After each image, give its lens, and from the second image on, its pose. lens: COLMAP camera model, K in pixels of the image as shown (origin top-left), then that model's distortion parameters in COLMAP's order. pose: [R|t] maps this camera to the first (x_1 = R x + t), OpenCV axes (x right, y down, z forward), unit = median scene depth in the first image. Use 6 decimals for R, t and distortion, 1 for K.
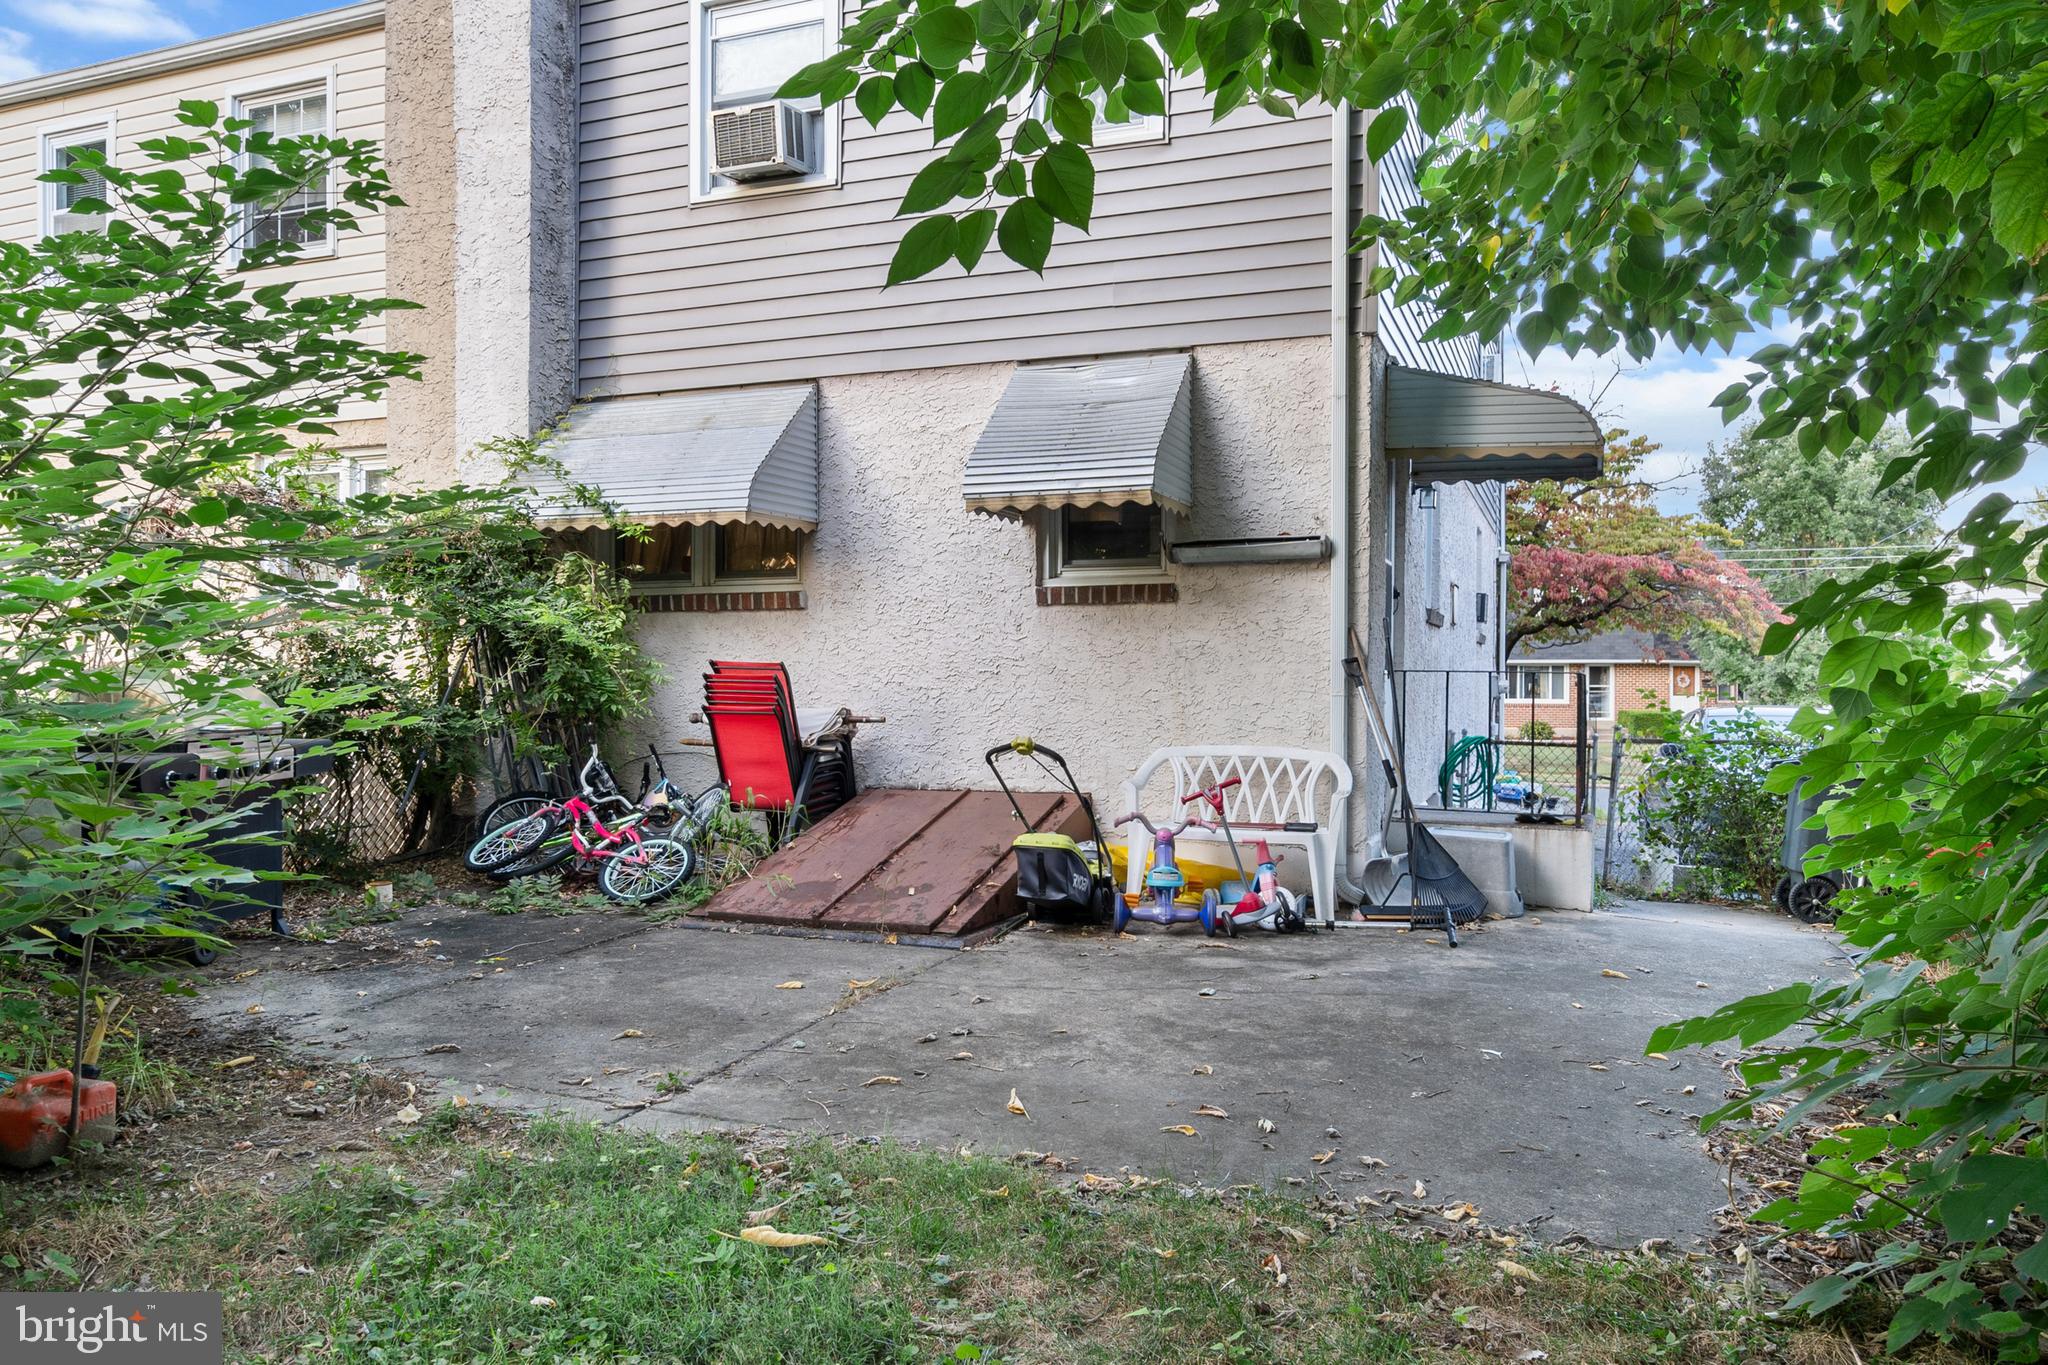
lens RADIAL K [[1392.4, 0, 1018.6], [0, 1392.4, 676.8], [0, 0, 1]] dist [-0.004773, -0.000369]
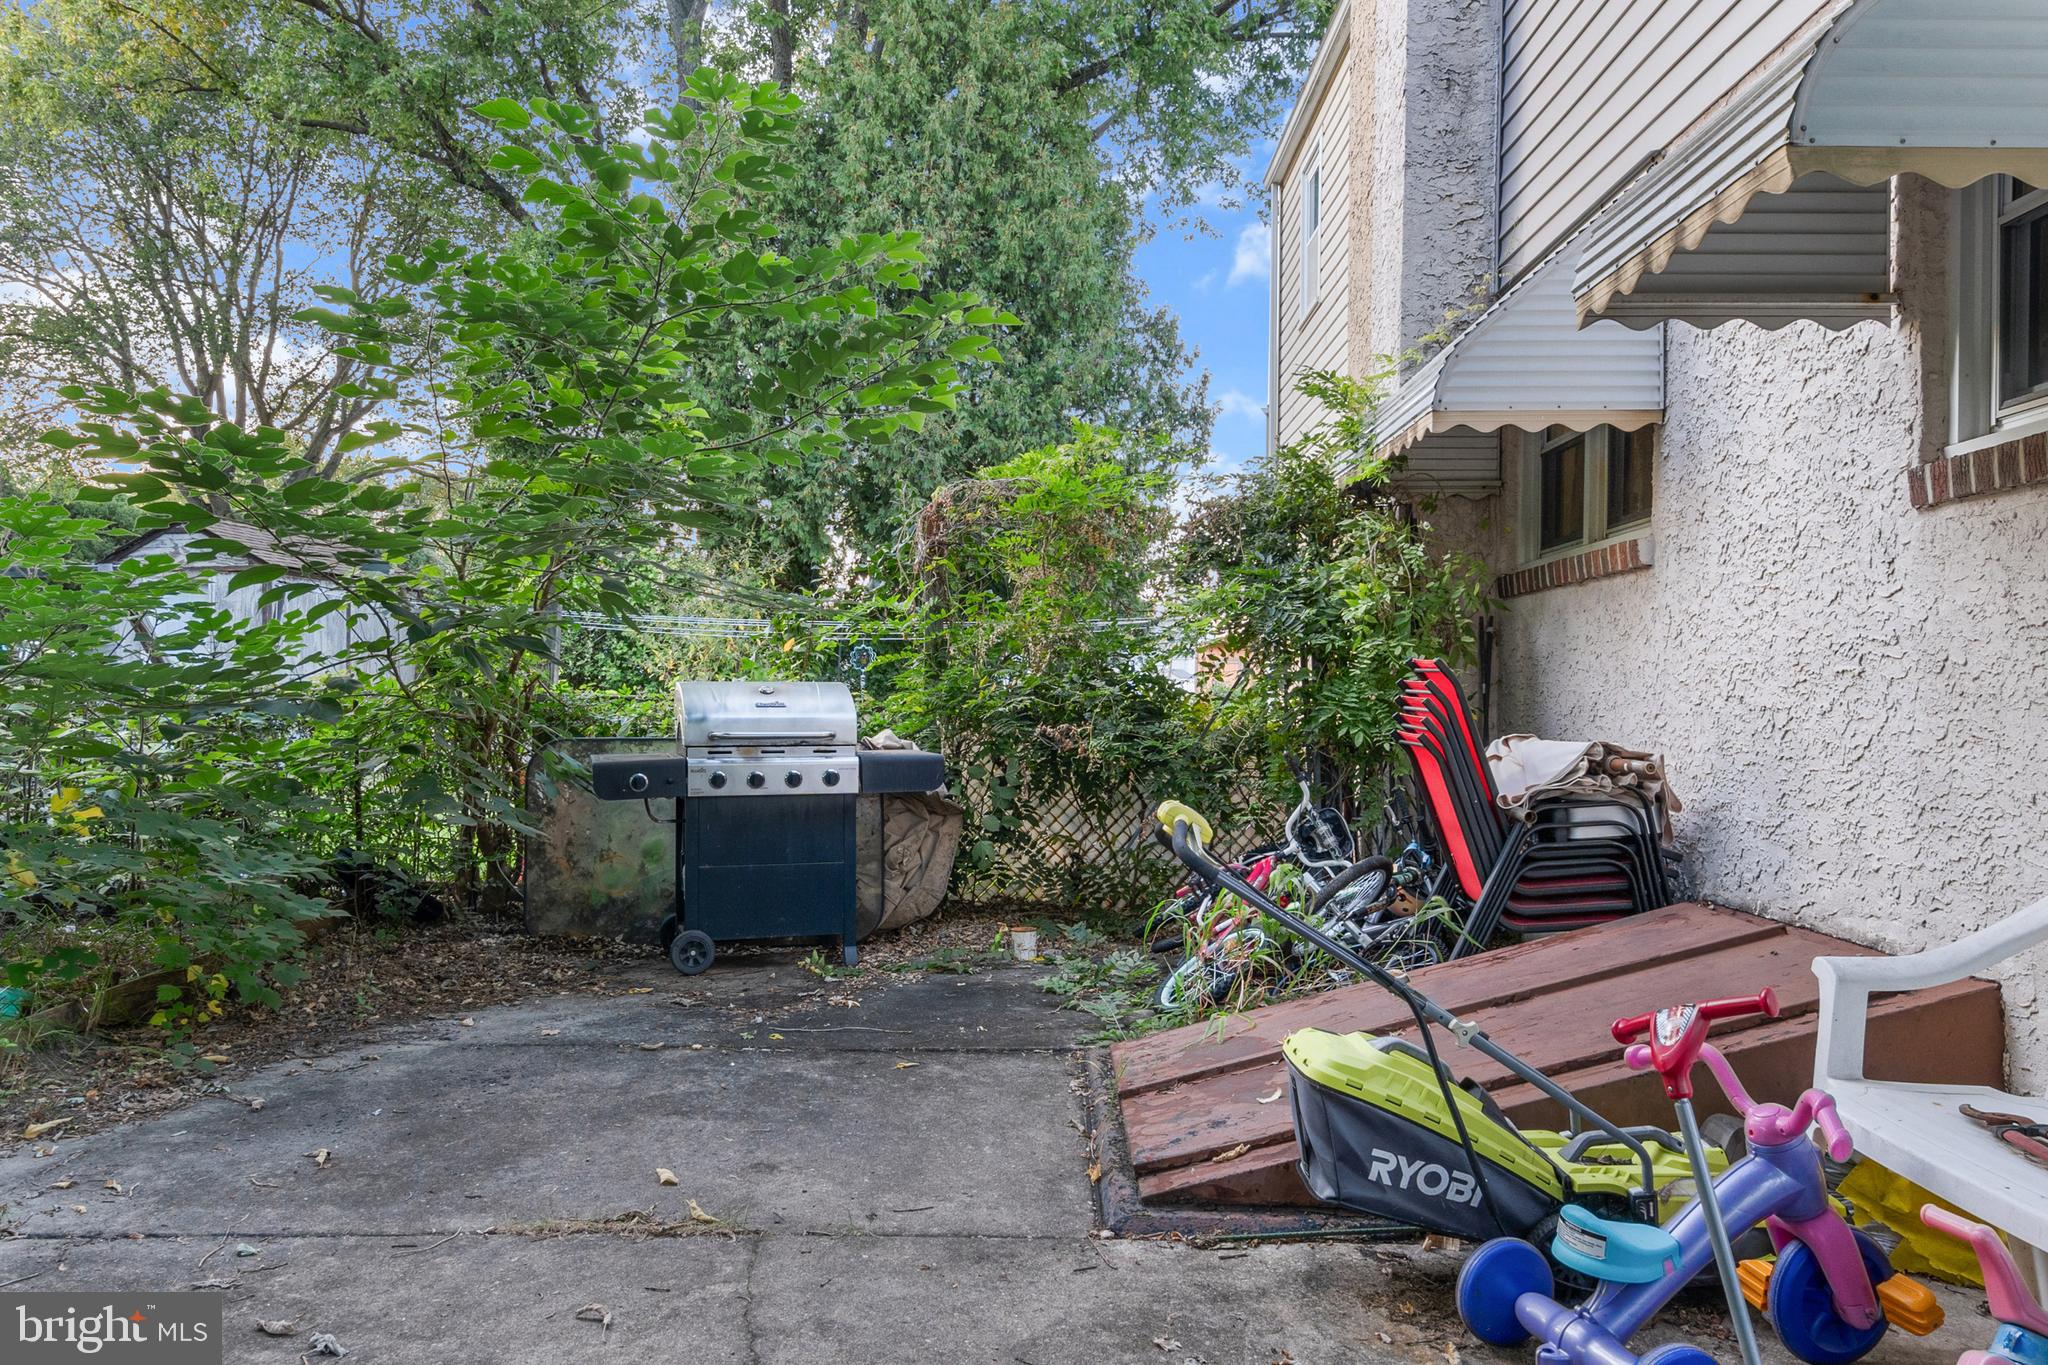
lens RADIAL K [[1446.8, 0, 1031.4], [0, 1446.8, 671.5], [0, 0, 1]] dist [-0.001044, 0.002392]
pose [[0.368165, -0.014024, -0.929655, 0.320394], [-0.008789, 0.999789, -0.018563, 0.007371], [0.929719, 0.015005, 0.367964, 0.598755]]
